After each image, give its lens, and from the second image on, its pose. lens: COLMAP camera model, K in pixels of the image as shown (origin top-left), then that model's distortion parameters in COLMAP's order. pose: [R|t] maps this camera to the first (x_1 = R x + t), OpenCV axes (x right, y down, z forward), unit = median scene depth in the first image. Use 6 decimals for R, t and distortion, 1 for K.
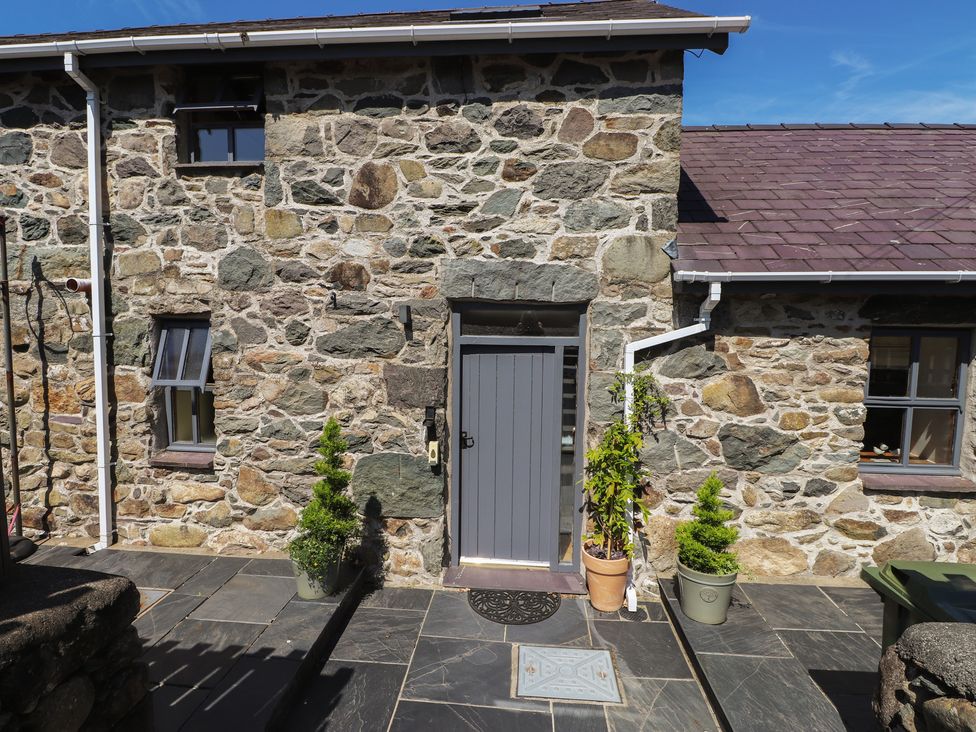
lens RADIAL K [[522.8, 0, 494.6], [0, 522.8, 362.2], [0, 0, 1]] dist [-0.019671, -0.002217]
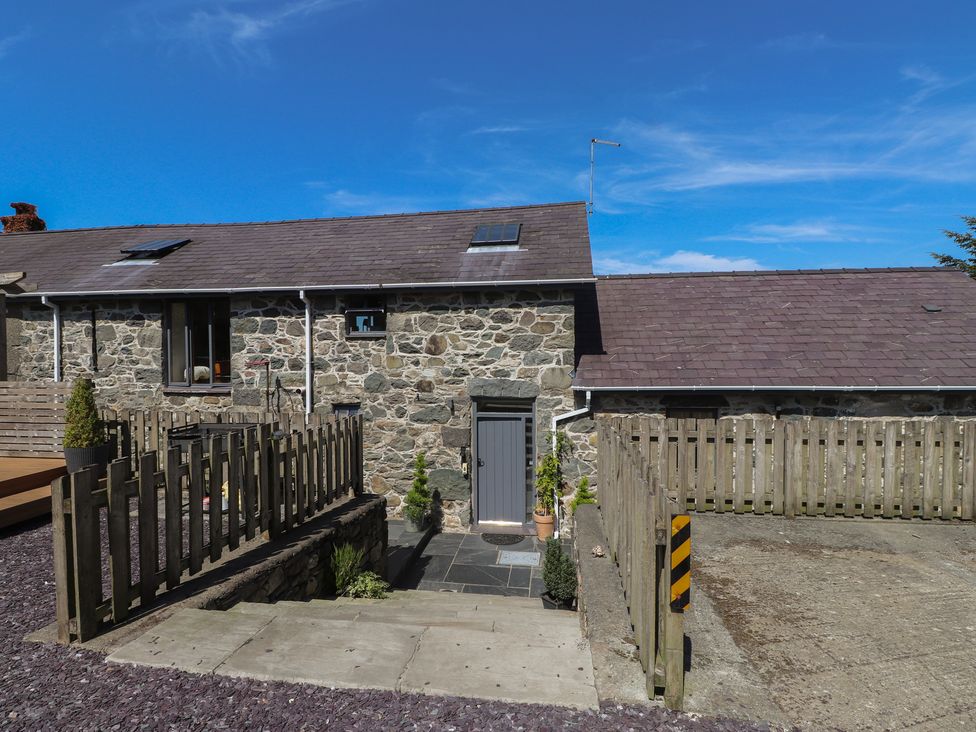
lens RADIAL K [[522.8, 0, 490.2], [0, 522.8, 363.7], [0, 0, 1]] dist [-0.019671, -0.002217]
pose [[0.997386, -0.017067, -0.070219, 0.144689], [0.013287, 0.998455, -0.053954, -0.138507], [0.071031, 0.052880, 0.996071, -1.150239]]
